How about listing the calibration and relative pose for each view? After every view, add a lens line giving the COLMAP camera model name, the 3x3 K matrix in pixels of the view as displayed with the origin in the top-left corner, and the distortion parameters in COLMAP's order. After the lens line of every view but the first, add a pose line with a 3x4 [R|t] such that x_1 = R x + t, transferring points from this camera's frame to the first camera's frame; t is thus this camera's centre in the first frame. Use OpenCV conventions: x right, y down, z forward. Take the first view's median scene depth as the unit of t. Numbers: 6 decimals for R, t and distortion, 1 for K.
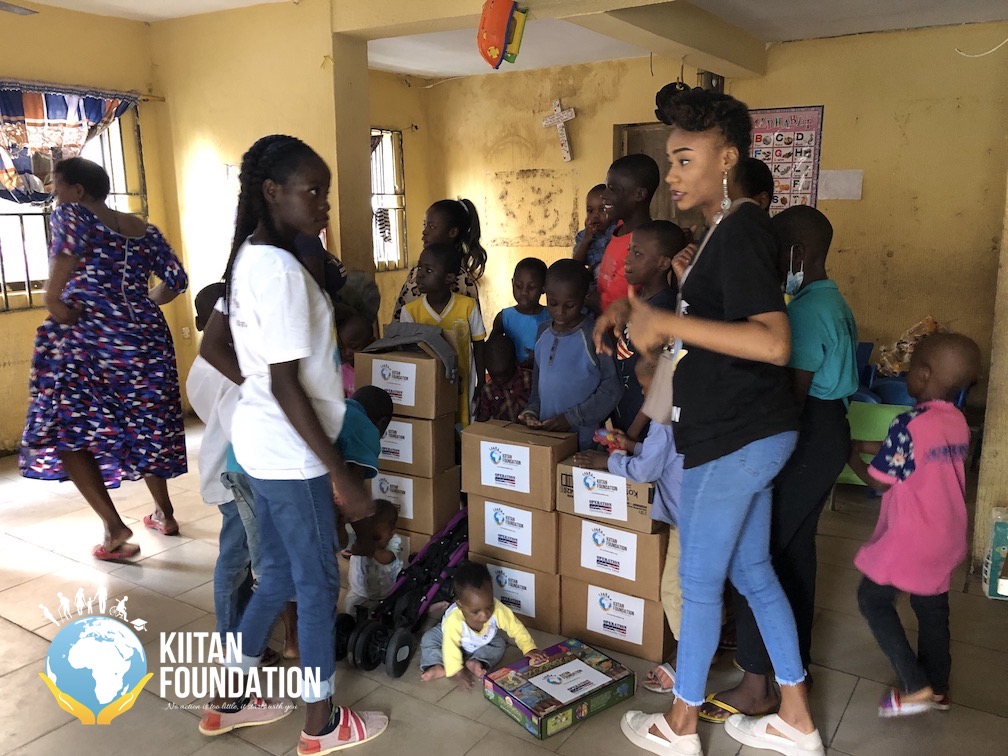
lens RADIAL K [[838.7, 0, 506.5], [0, 838.7, 380.2], [0, 0, 1]] dist [0.003976, -0.003121]
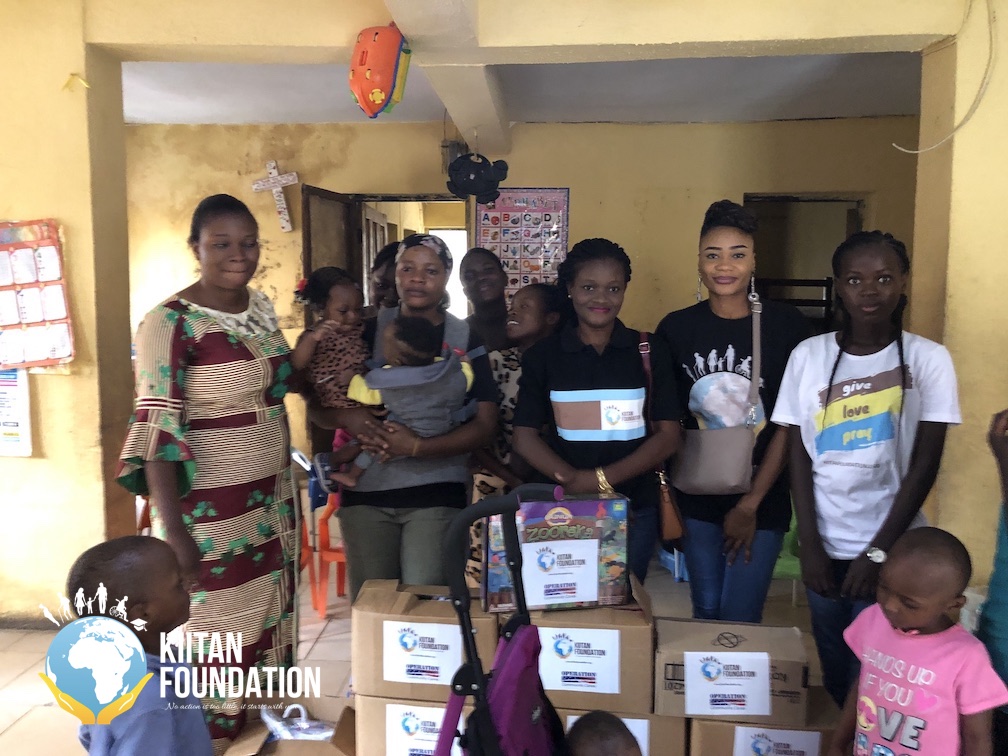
lens RADIAL K [[843.6, 0, 507.7], [0, 843.6, 393.4], [0, 0, 1]] dist [0.018932, -0.010038]
pose [[0.900778, -0.039454, 0.432483, -0.131137], [0.069410, 0.996142, -0.053694, -0.032121], [-0.428696, 0.078385, 0.900042, 0.135810]]
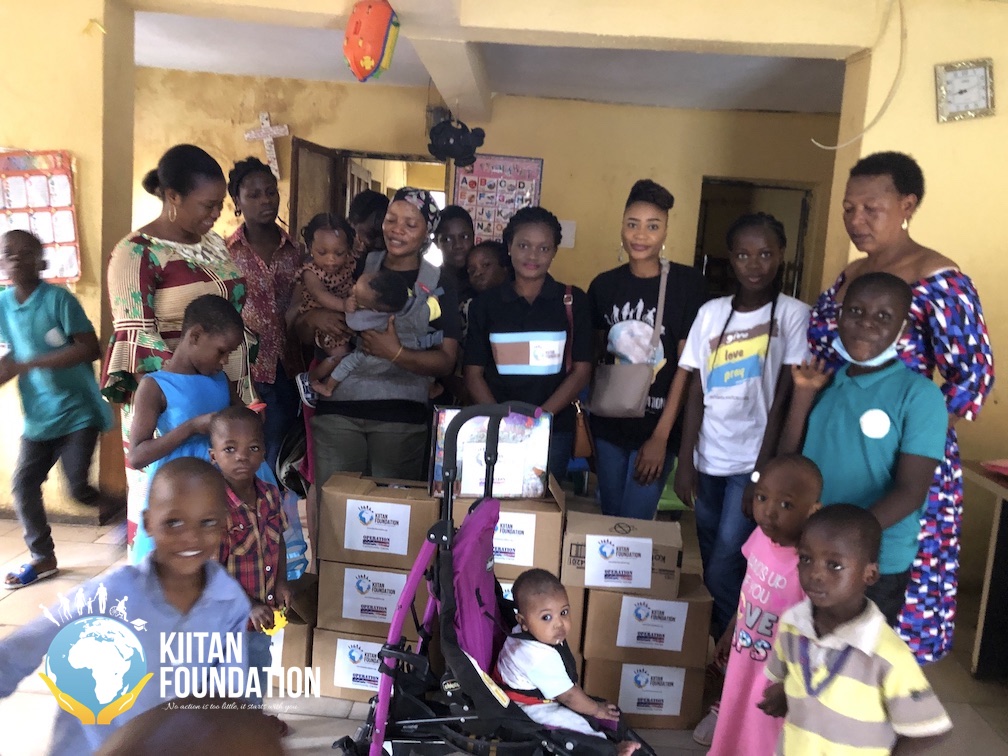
lens RADIAL K [[819.1, 0, 518.2], [0, 819.1, 392.0], [0, 0, 1]] dist [0.004919, 0.081409]
pose [[0.881353, -0.004104, 0.472441, -0.146552], [0.009857, 0.999904, -0.009704, -0.016390], [-0.472356, 0.013209, 0.881309, 0.084116]]
